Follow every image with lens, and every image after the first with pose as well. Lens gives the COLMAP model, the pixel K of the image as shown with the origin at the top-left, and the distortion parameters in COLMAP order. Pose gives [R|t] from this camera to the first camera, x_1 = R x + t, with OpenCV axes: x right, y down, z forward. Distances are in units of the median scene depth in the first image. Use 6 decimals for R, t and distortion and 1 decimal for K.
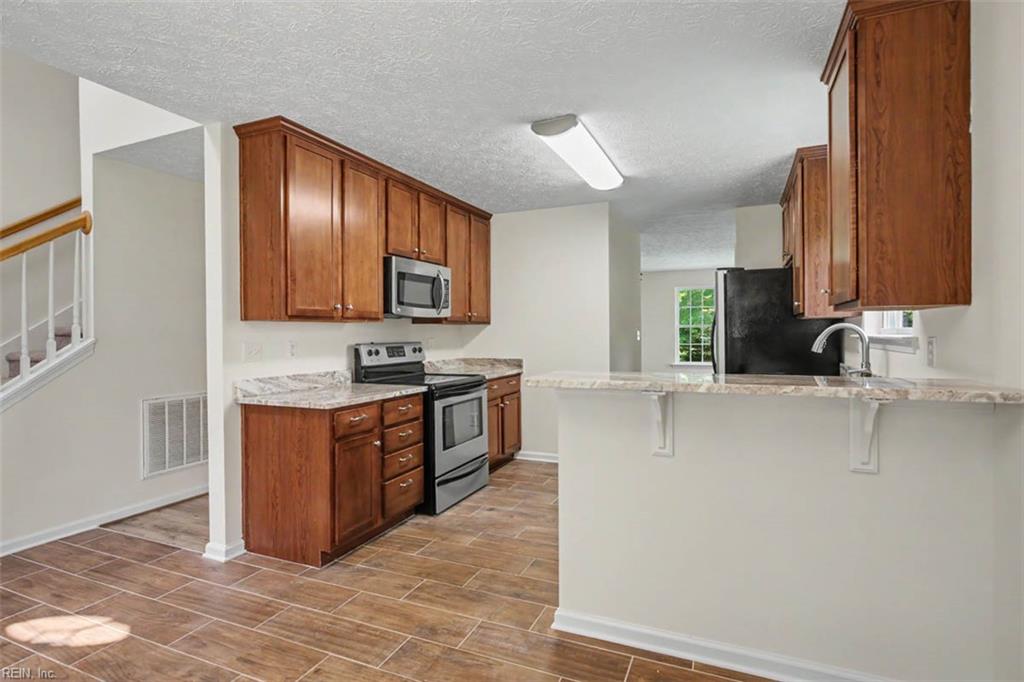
lens RADIAL K [[478.0, 0, 565.1], [0, 478.0, 337.0], [0, 0, 1]] dist [-0.005031, 0.002590]
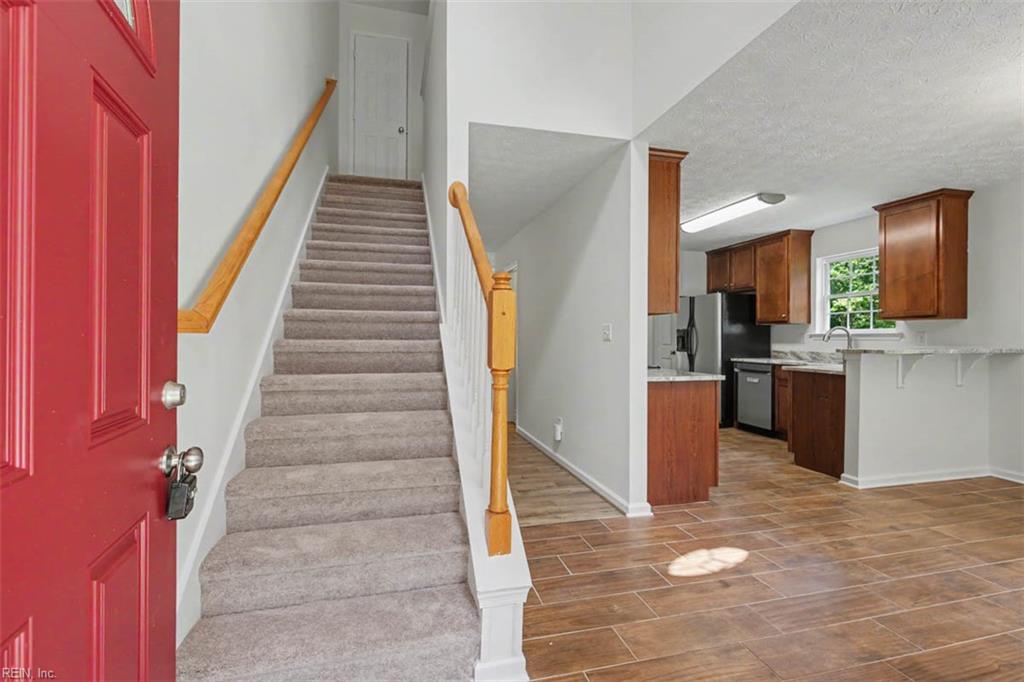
lens RADIAL K [[454.6, 0, 502.3], [0, 454.6, 340.1], [0, 0, 1]] dist [-0.004883, 0.001544]
pose [[0.815252, 0.004499, 0.579089, -1.229907], [-0.004652, 0.999988, -0.001219, 0.029133], [-0.579088, -0.001700, 0.815263, 0.217349]]
